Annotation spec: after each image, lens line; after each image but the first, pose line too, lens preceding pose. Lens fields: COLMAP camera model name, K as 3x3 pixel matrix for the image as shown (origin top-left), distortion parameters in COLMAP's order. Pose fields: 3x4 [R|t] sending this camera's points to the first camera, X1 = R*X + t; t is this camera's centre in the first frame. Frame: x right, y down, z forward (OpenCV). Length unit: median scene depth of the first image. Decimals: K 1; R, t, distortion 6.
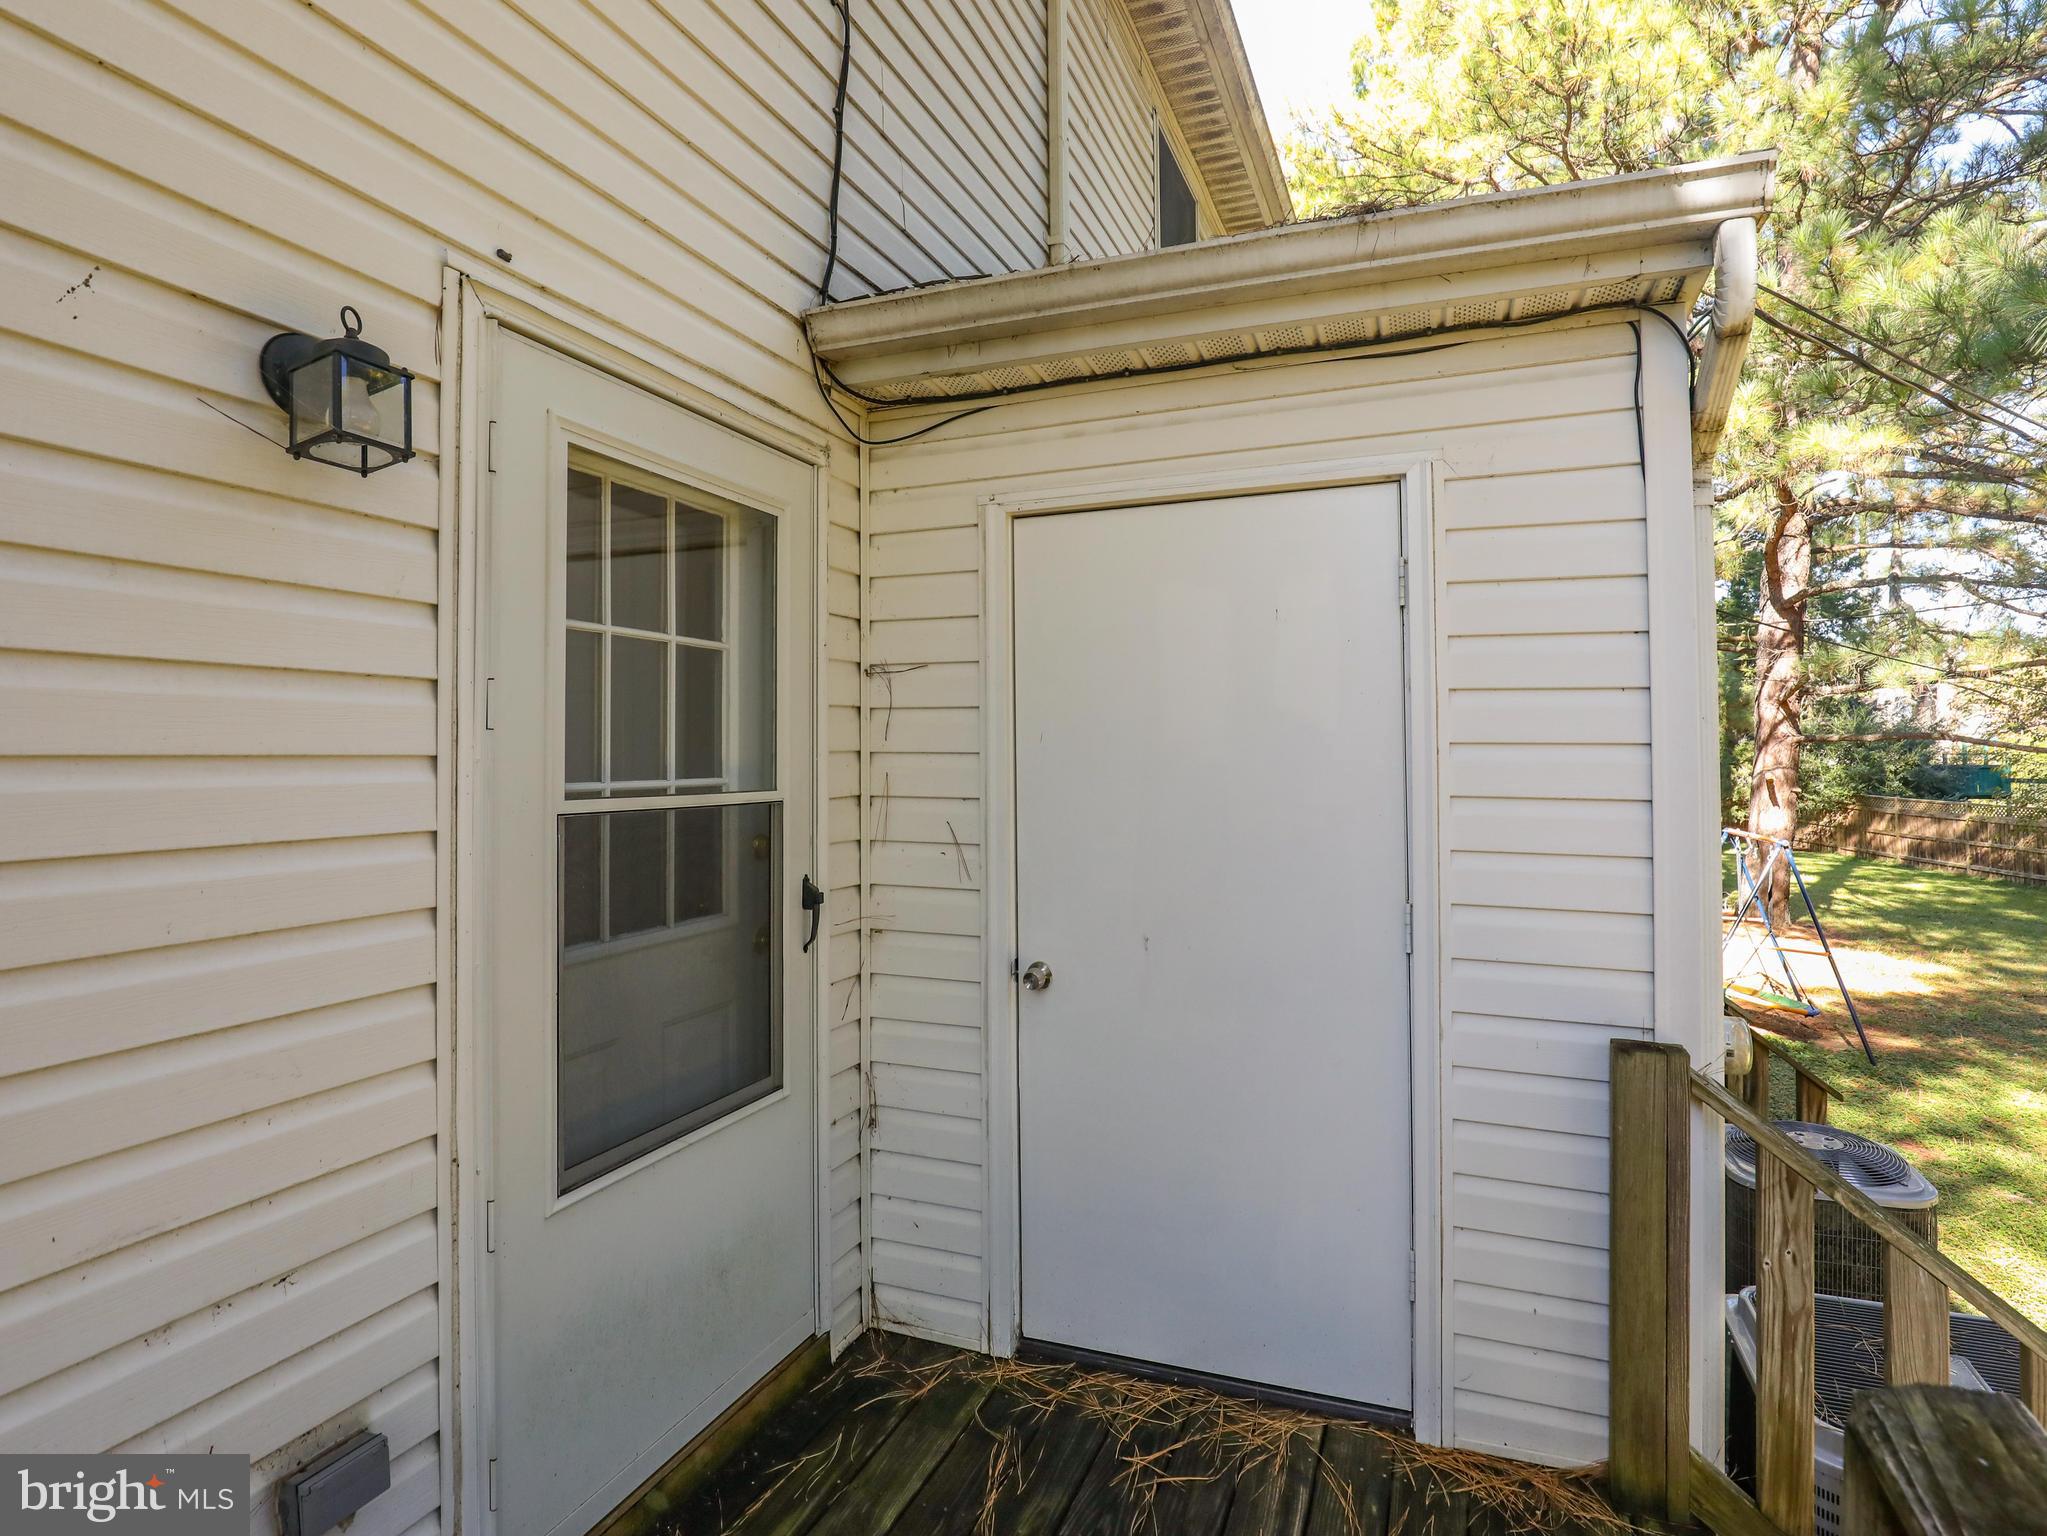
lens RADIAL K [[1075.7, 0, 1031.1], [0, 1075.7, 724.2], [0, 0, 1]] dist [-0.027765, -0.000095]
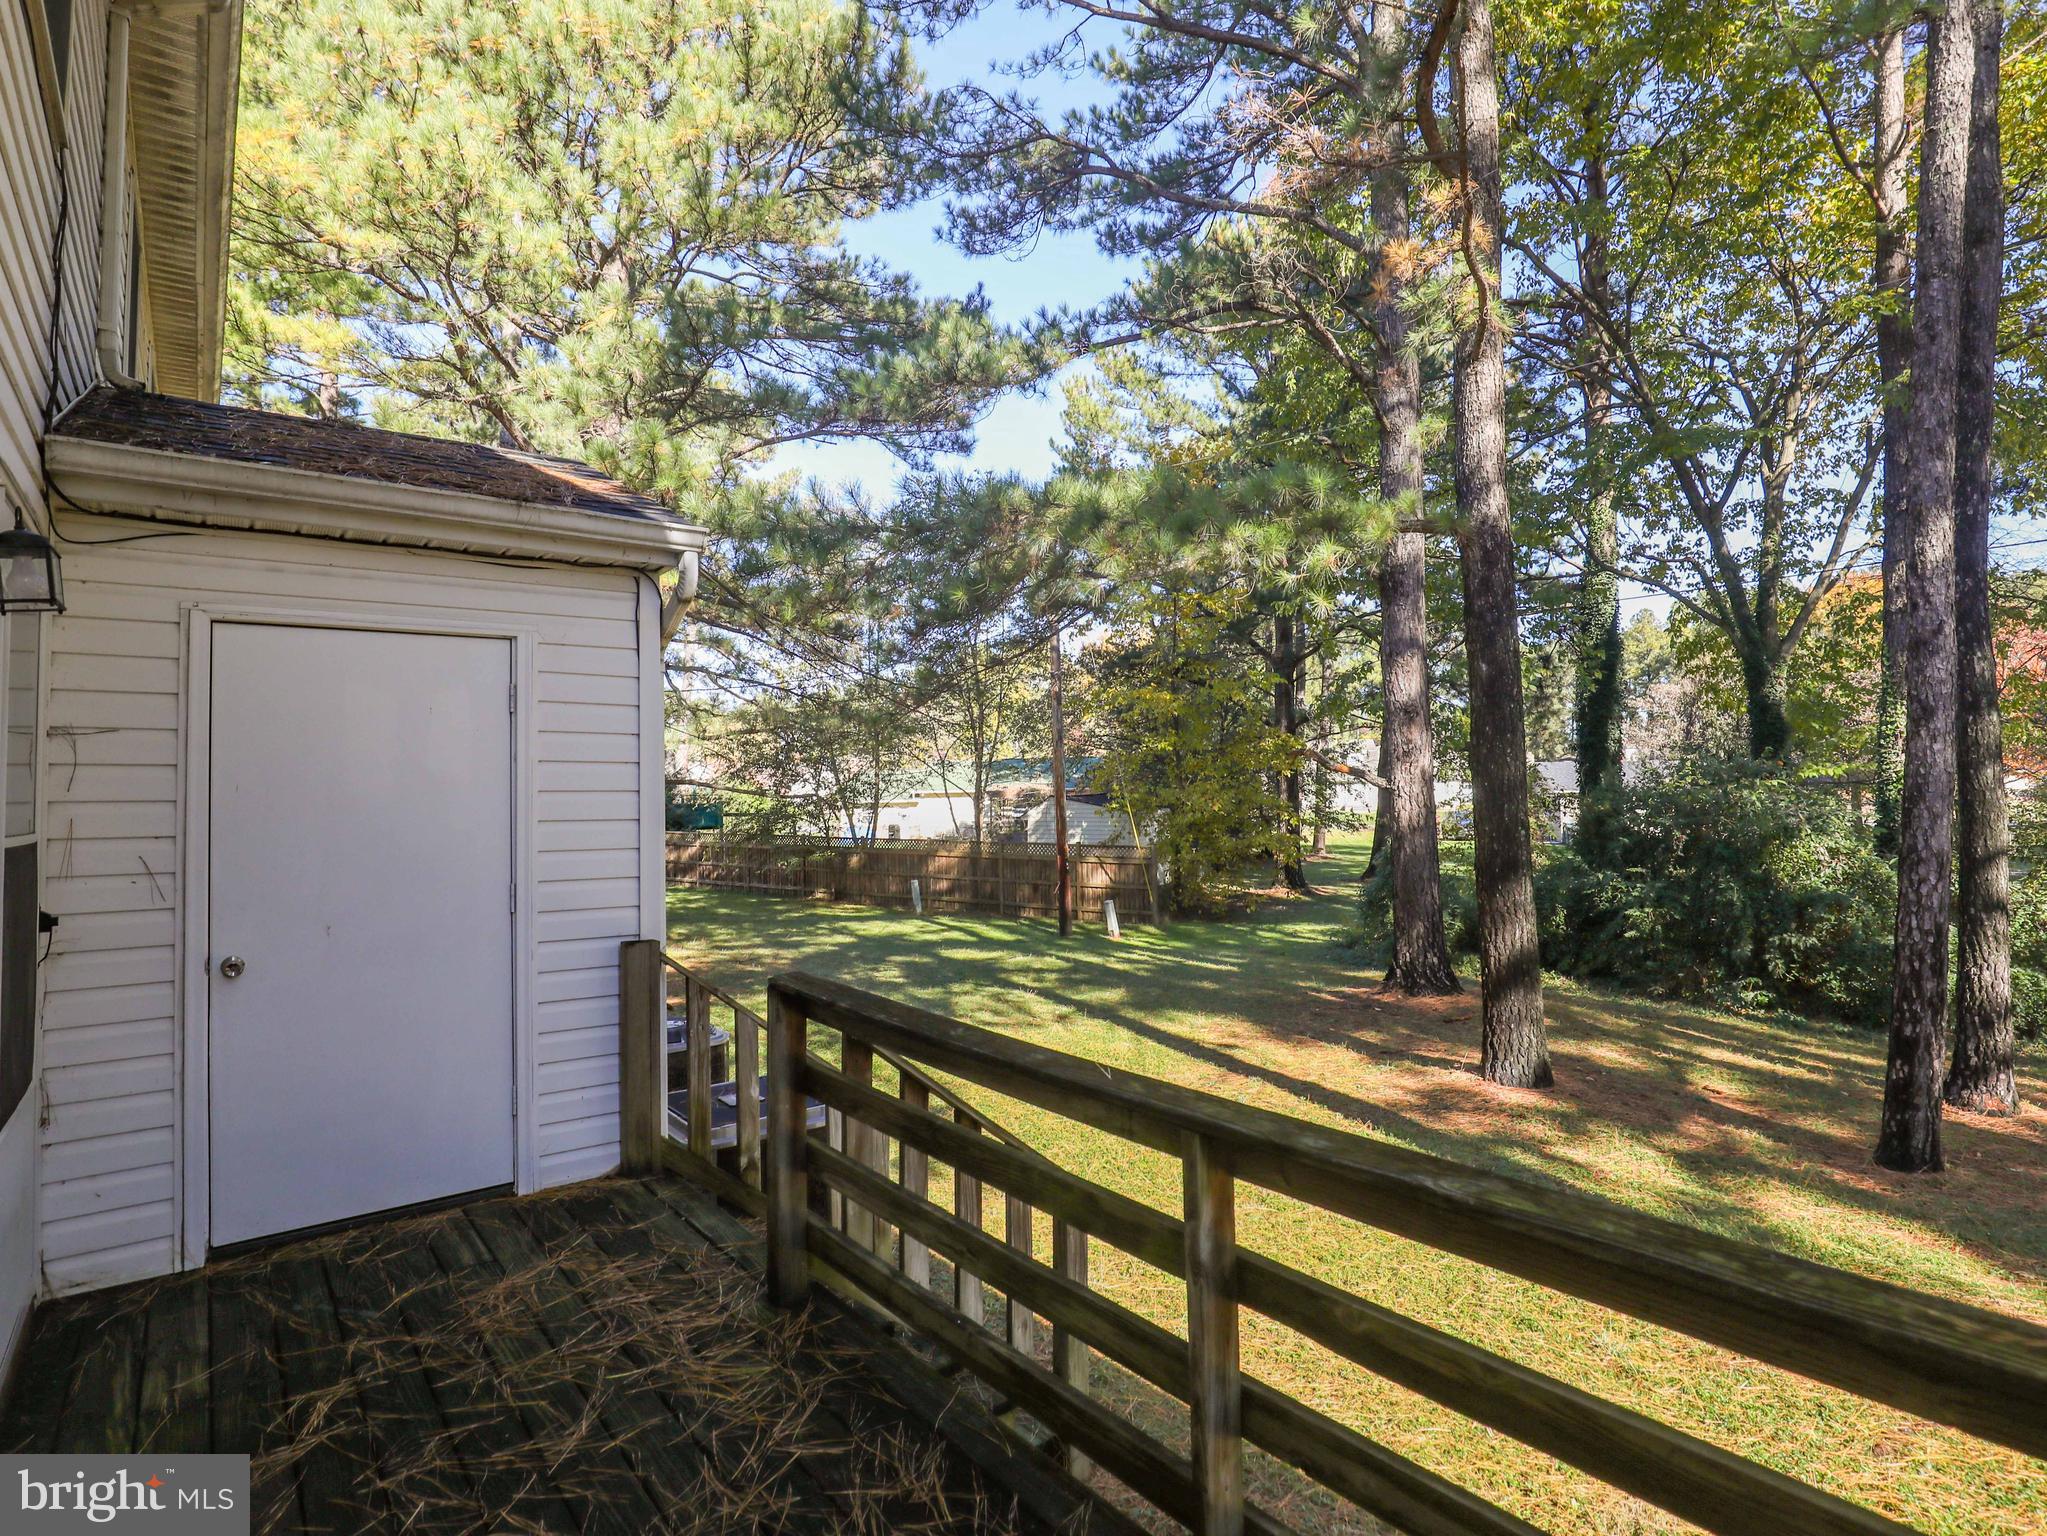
lens RADIAL K [[1056.4, 0, 1036.9], [0, 1056.4, 773.0], [0, 0, 1]] dist [-0.035125, 0.006996]
pose [[0.502968, 0.008745, 0.864261, -0.605631], [-0.012305, 0.999920, -0.002957, -0.016320], [-0.864217, -0.009148, 0.503036, -0.512044]]
